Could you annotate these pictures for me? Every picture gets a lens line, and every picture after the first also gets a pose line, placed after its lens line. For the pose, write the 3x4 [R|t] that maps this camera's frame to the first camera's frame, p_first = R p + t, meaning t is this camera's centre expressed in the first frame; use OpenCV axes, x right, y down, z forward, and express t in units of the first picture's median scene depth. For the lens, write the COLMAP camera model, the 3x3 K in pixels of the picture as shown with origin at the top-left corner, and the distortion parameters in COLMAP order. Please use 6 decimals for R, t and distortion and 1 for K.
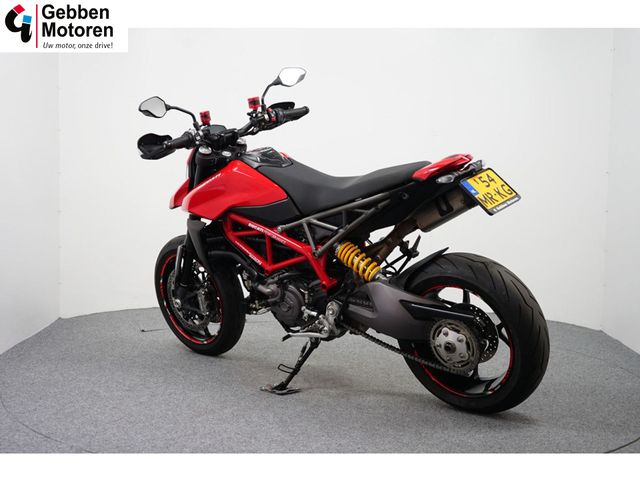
lens RADIAL K [[977.4, 0, 320.0], [0, 977.4, 240.0], [0, 0, 1]] dist [-0.024218, -0.027013]
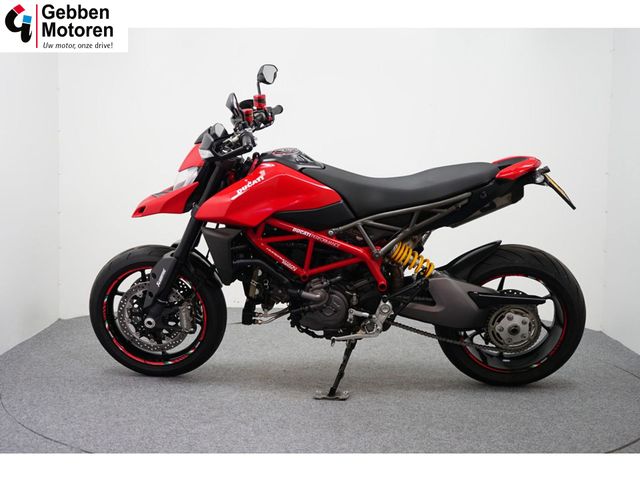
lens RADIAL K [[977.4, 0, 320.0], [0, 977.4, 240.0], [0, 0, 1]] dist [-0.024218, -0.027013]
pose [[0.800009, -0.060073, 0.596972, -0.645045], [0.052631, 0.998166, 0.029913, -0.033867], [-0.597674, 0.007489, 0.801704, 0.224965]]
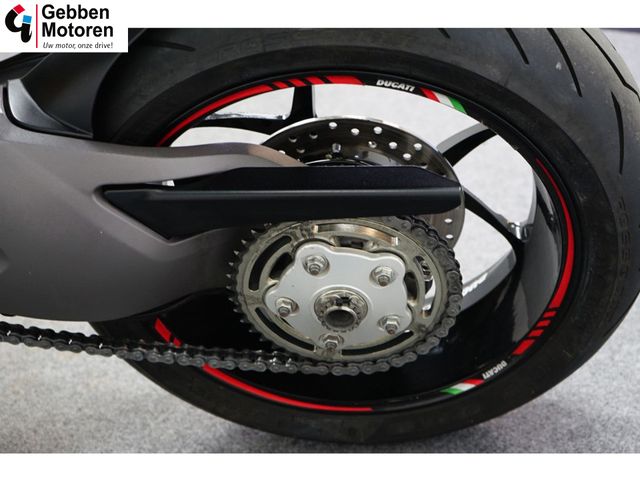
lens RADIAL K [[1110.9, 0, 320.0], [0, 1110.9, 240.0], [0, 0, 1]] dist [0.007861, 0.036051]
pose [[0.822404, -0.343849, 0.453233, 0.001459], [0.163509, 0.905925, 0.390595, -0.020574], [-0.544900, -0.247119, 0.801259, 0.713941]]
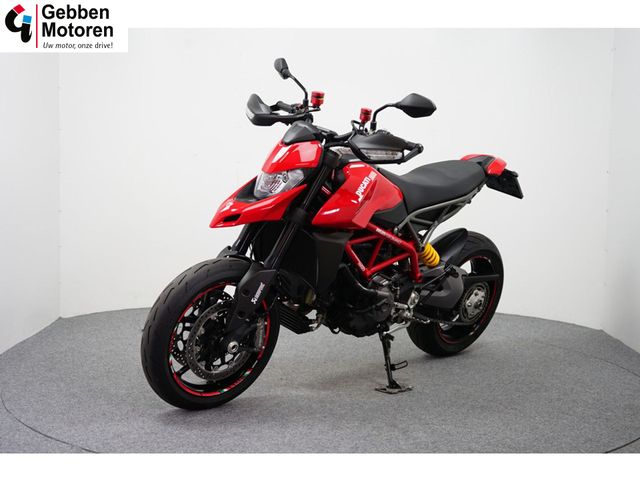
lens RADIAL K [[977.4, 0, 320.0], [0, 977.4, 240.0], [0, 0, 1]] dist [-0.024218, -0.027013]
pose [[0.082980, -0.120046, 0.989294, -1.058937], [0.058518, 0.991592, 0.115416, -0.123893], [-0.994832, 0.048315, 0.089307, 1.005304]]
